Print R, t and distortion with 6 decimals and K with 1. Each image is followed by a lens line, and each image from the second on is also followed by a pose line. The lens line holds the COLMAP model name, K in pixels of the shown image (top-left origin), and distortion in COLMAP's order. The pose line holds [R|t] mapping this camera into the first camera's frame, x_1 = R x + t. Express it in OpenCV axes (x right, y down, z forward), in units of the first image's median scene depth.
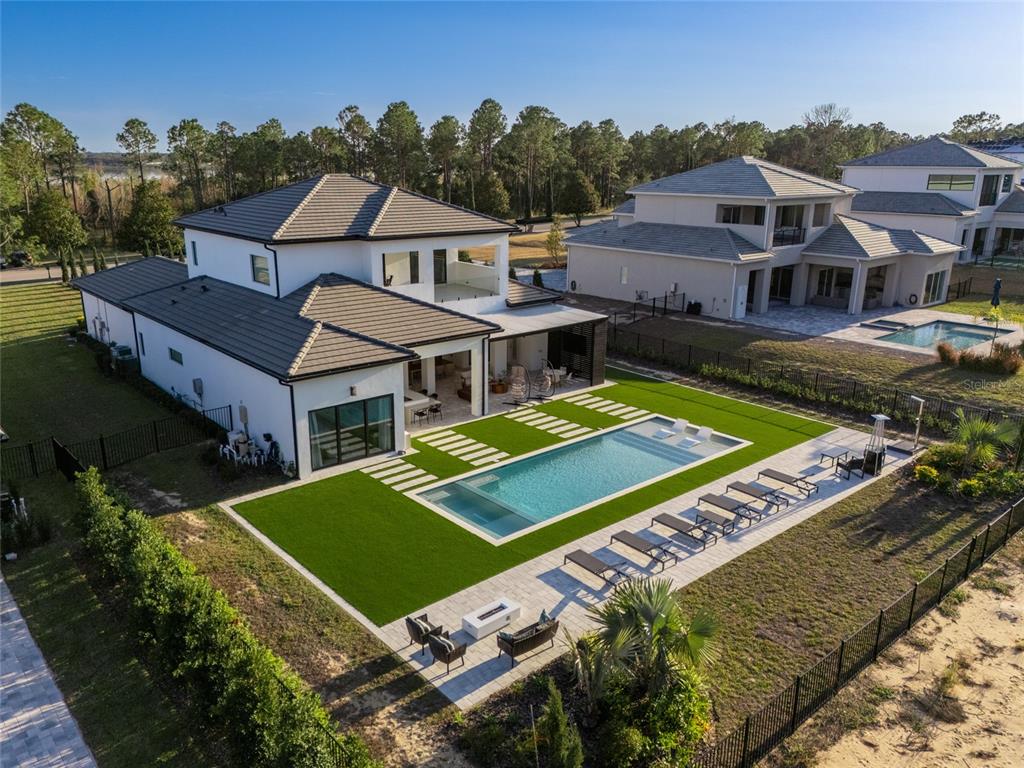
lens RADIAL K [[769.6, 0, 507.6], [0, 769.6, 393.3], [0, 0, 1]] dist [0.049352, -0.015852]
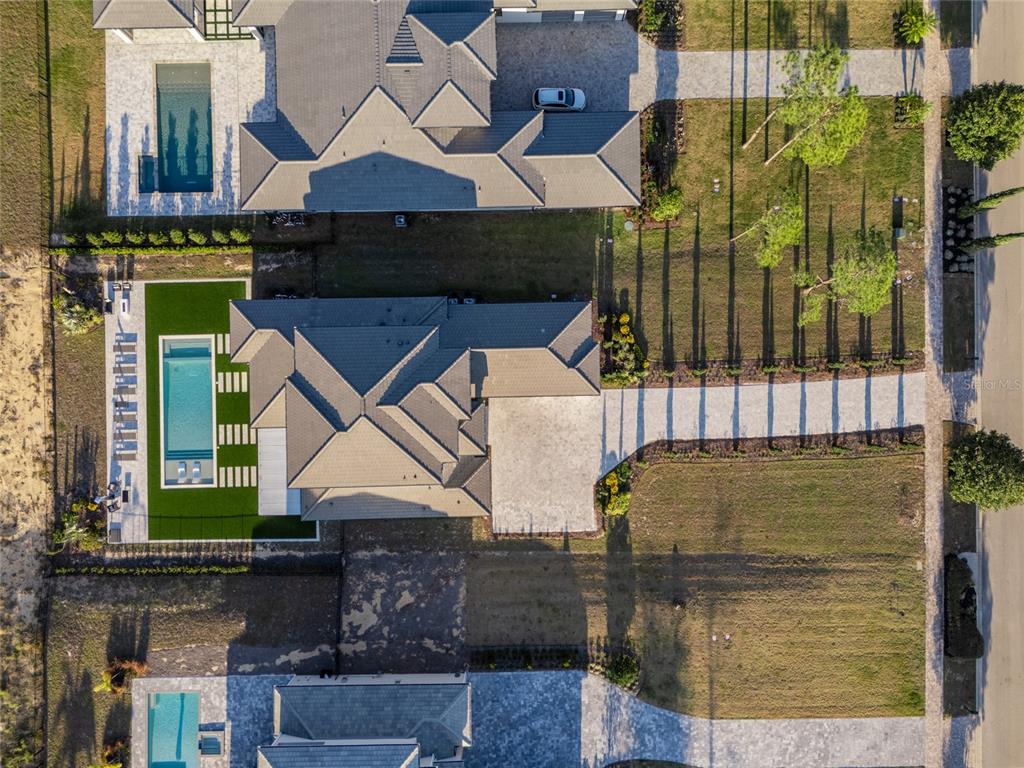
lens RADIAL K [[769.6, 0, 511.8], [0, 769.6, 383.3], [0, 0, 1]] dist [0.049352, -0.015852]
pose [[-0.641297, 0.767292, 0.000514, -0.555644], [-0.209586, -0.175815, 0.961854, -2.231183], [0.738113, 0.616727, 0.273563, 0.947050]]
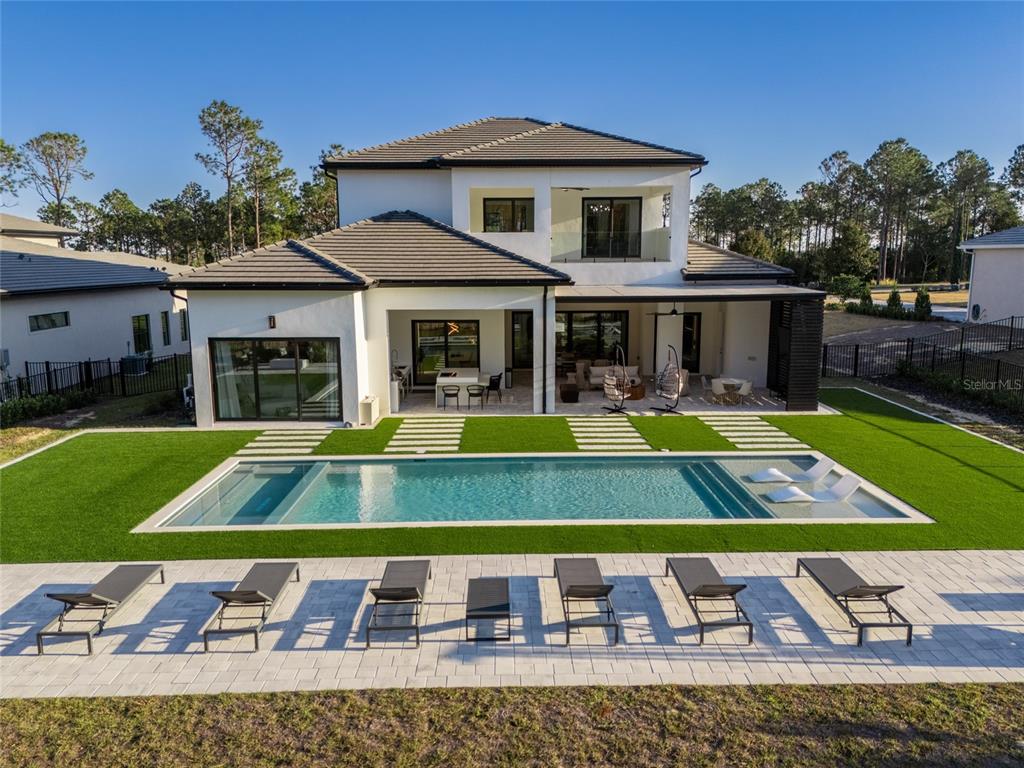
lens RADIAL K [[769.6, 0, 509.6], [0, 769.6, 380.6], [0, 0, 1]] dist [0.049352, -0.015852]
pose [[0.764214, 0.088185, -0.638906, 0.404930], [-0.173620, 0.982169, -0.072108, 0.059418], [0.621154, 0.166033, 0.765898, 0.519234]]
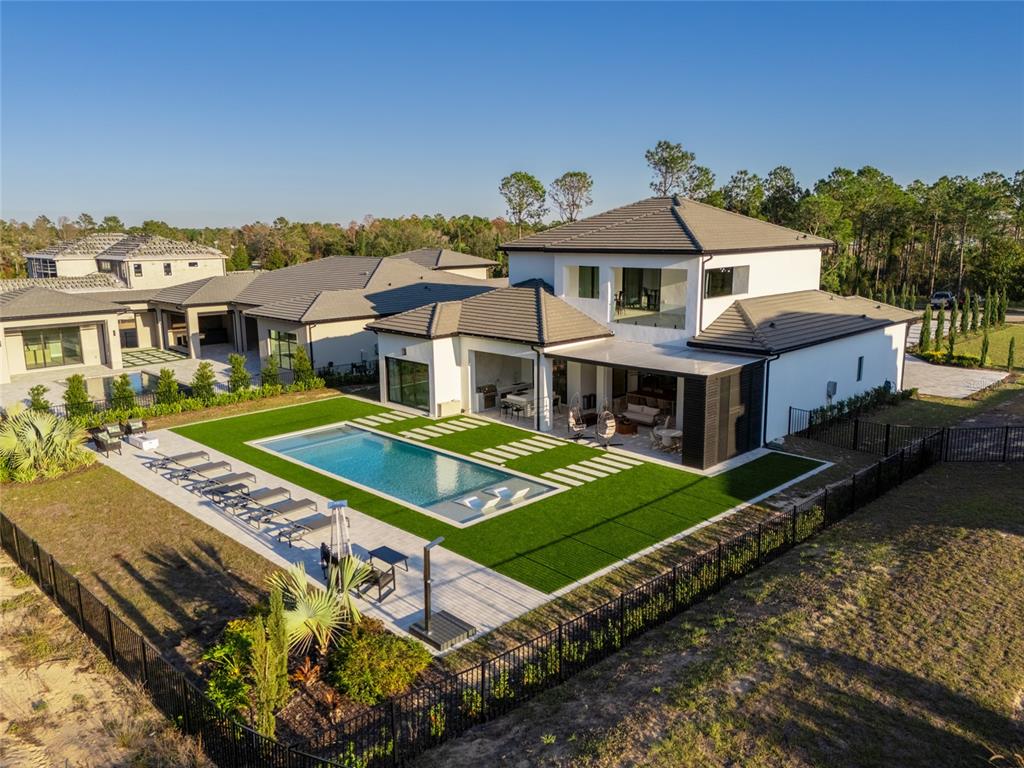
lens RADIAL K [[769.6, 0, 513.0], [0, 769.6, 380.3], [0, 0, 1]] dist [0.049352, -0.015852]
pose [[0.068522, 0.182774, -0.980764, 1.003653], [-0.278002, 0.947634, 0.157177, -0.194107], [0.958133, 0.261885, 0.115745, 0.927520]]
